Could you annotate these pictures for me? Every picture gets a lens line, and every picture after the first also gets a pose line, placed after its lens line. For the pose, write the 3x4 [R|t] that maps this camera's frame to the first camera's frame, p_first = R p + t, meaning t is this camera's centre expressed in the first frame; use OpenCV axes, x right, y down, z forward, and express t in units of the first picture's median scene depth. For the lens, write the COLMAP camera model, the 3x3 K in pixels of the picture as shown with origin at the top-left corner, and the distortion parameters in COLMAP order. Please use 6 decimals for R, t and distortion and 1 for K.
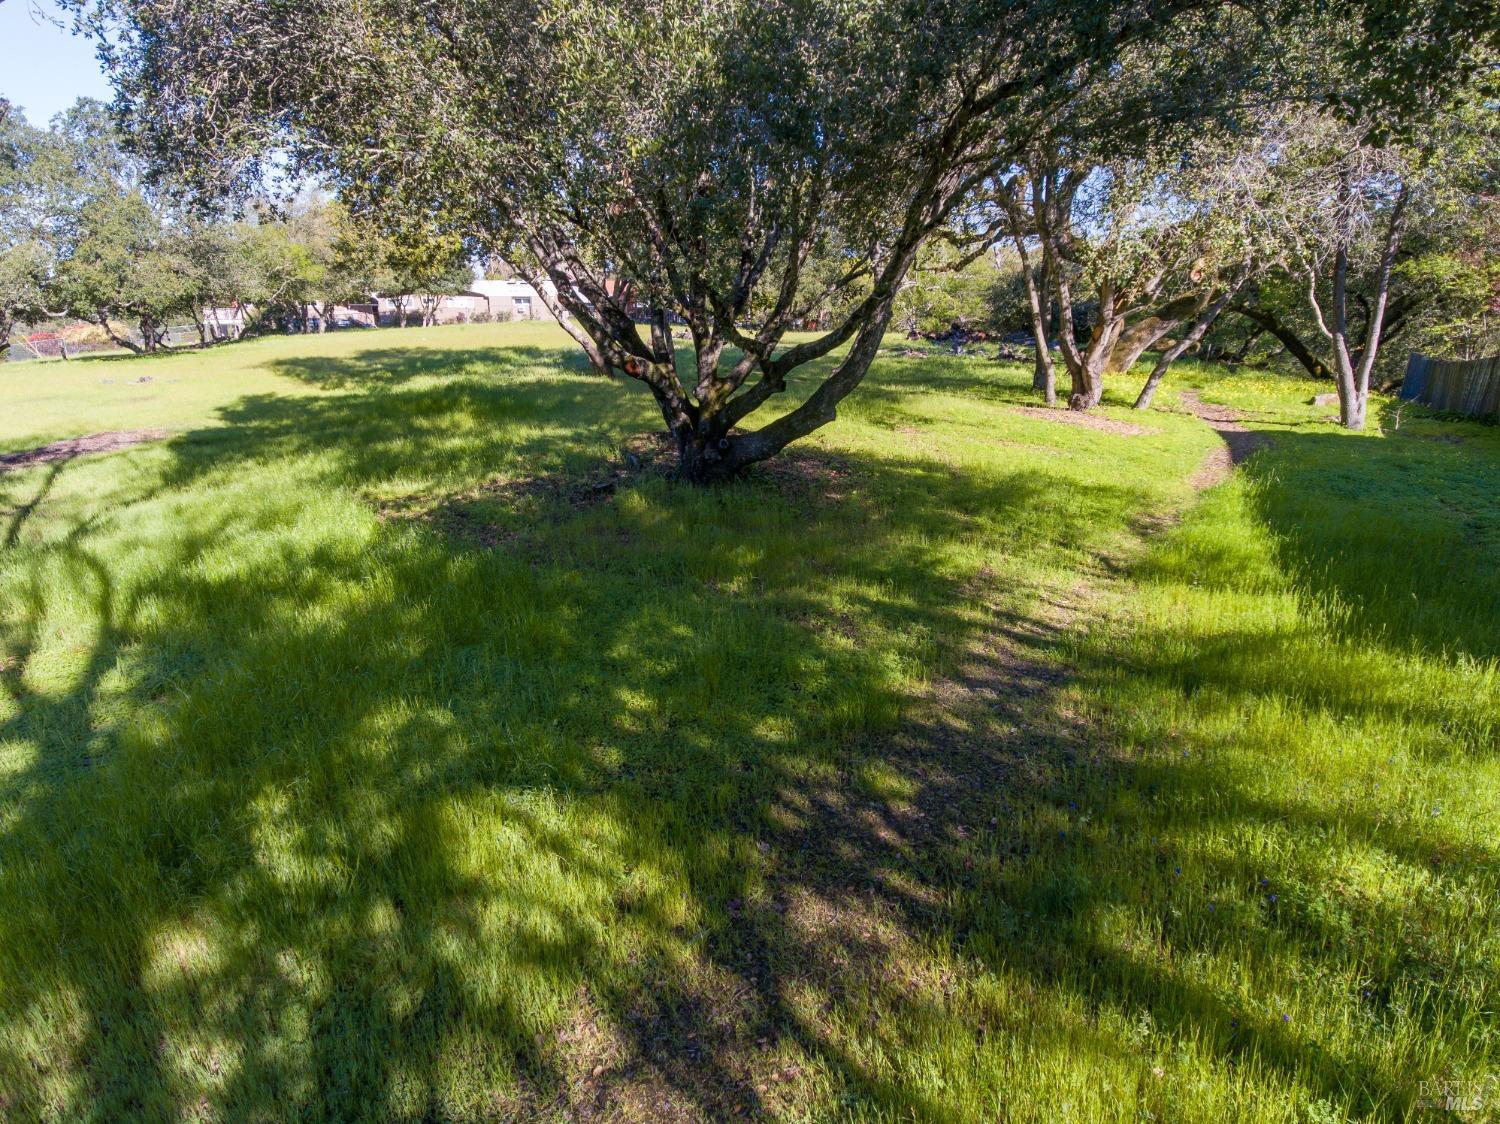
lens RADIAL K [[877.9, 0, 732.9], [0, 877.9, 568.6], [0, 0, 1]] dist [-0.005584, 0.000391]
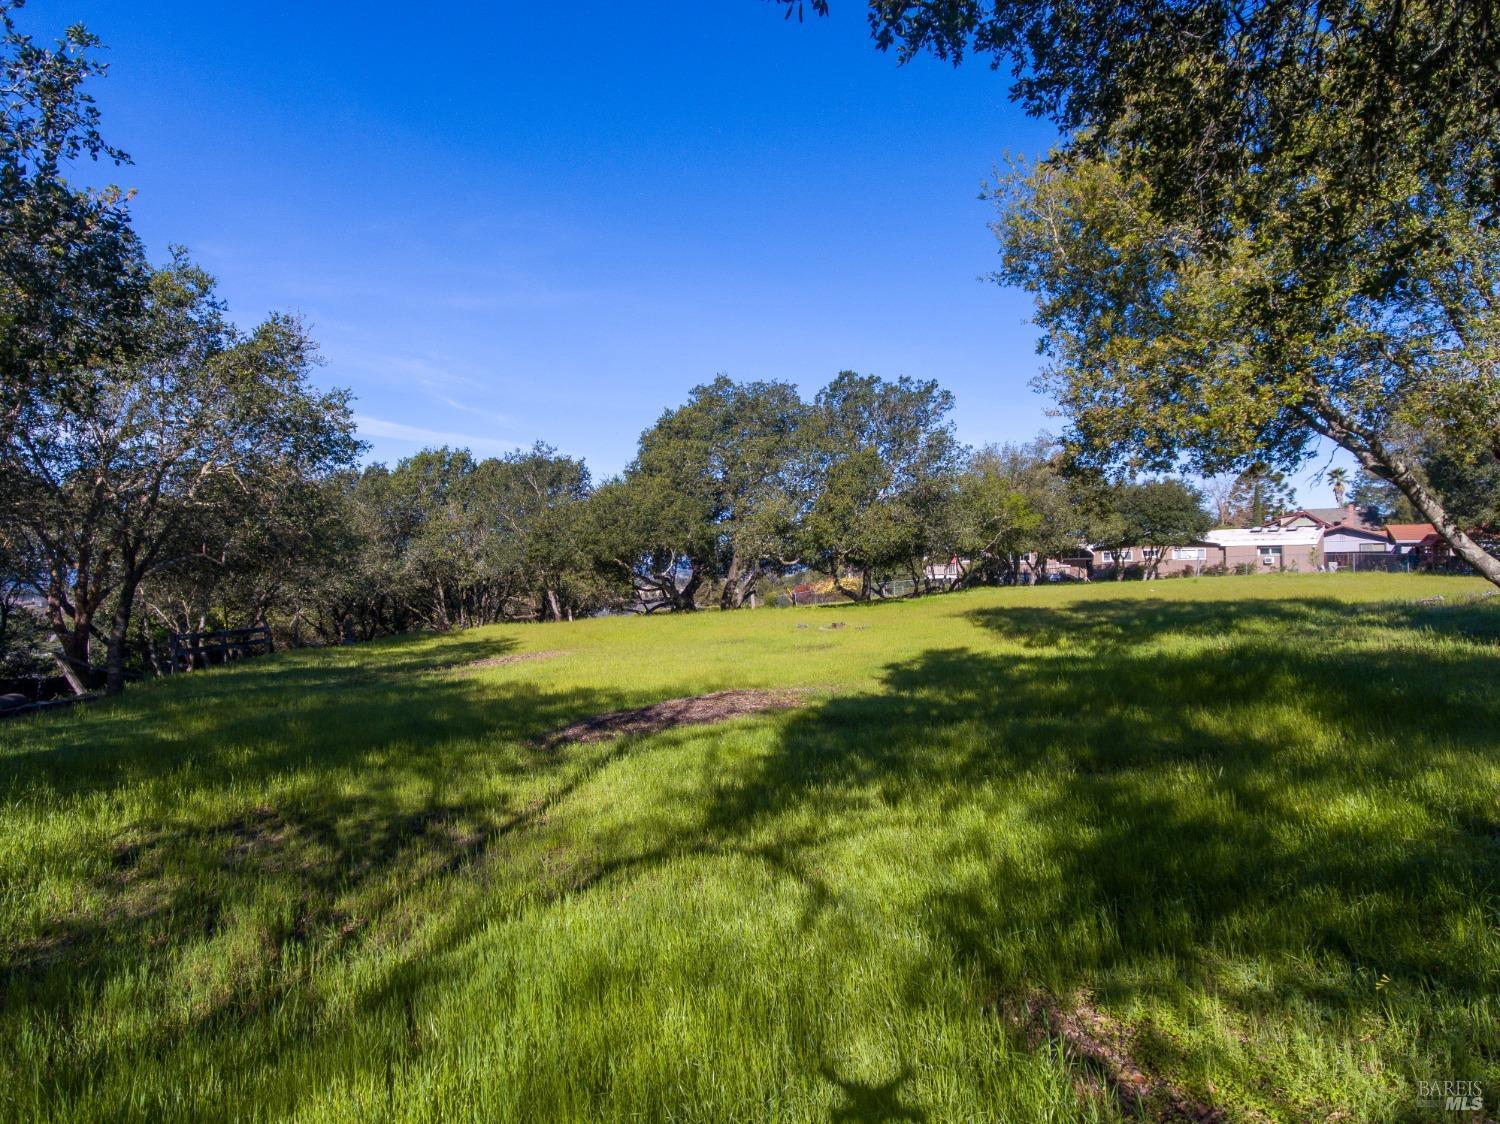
lens RADIAL K [[877.9, 0, 732.9], [0, 877.9, 568.6], [0, 0, 1]] dist [-0.005584, 0.000391]
pose [[0.730581, -0.011692, -0.682726, -0.141343], [-0.184299, 0.959369, -0.213646, -0.062516], [0.657484, 0.281912, 0.698742, 0.296890]]
